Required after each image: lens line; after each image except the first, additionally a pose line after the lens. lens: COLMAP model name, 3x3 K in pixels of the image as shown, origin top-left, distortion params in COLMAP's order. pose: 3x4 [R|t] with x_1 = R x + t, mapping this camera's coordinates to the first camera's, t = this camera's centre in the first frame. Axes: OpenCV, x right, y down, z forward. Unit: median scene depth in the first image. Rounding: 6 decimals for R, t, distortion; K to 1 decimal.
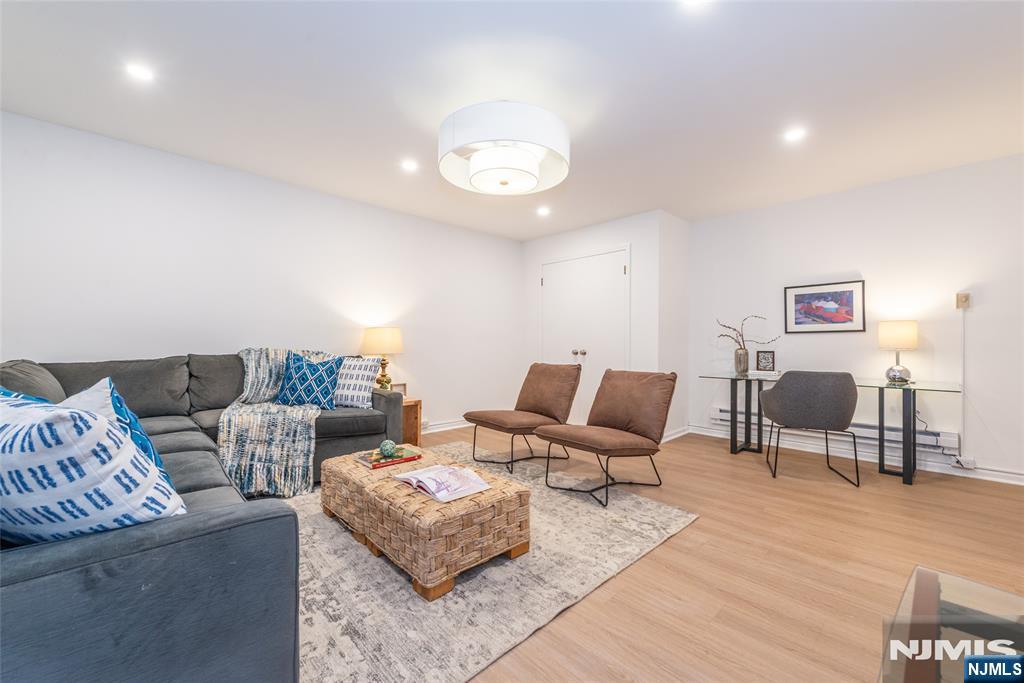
lens RADIAL K [[426.0, 0, 512.6], [0, 426.0, 342.9], [0, 0, 1]] dist [0.001986, -0.000251]
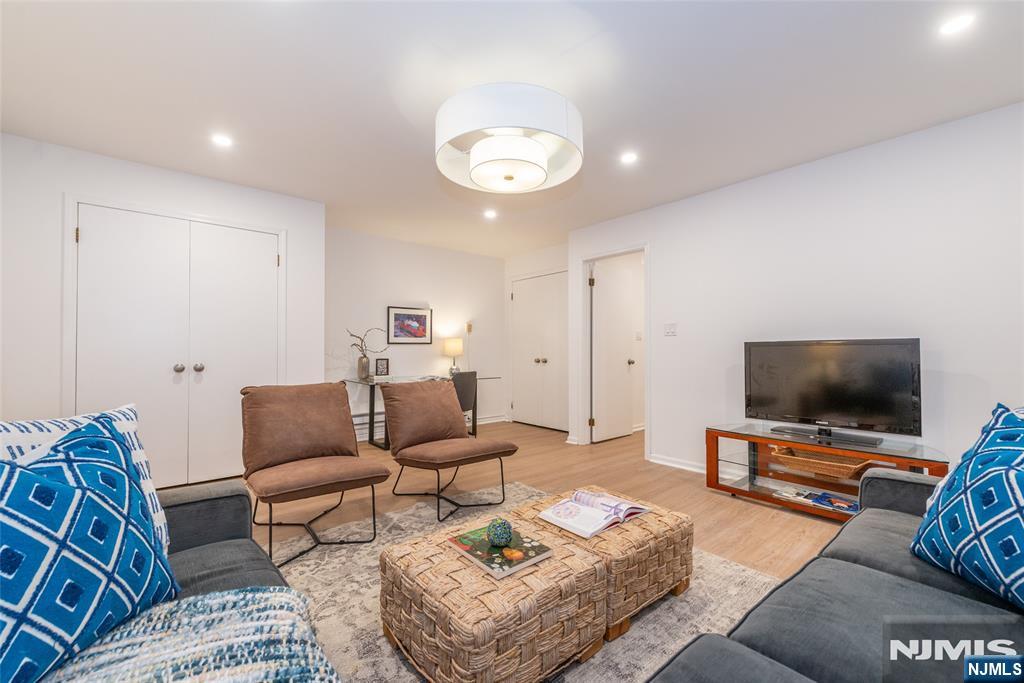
lens RADIAL K [[426.0, 0, 512.8], [0, 426.0, 344.0], [0, 0, 1]] dist [0.001986, -0.000251]
pose [[0.027125, 0.013303, 0.999544, -0.599831], [-0.000599, 0.999911, -0.013292, -0.006695], [-0.999632, -0.000238, 0.027130, 0.641974]]
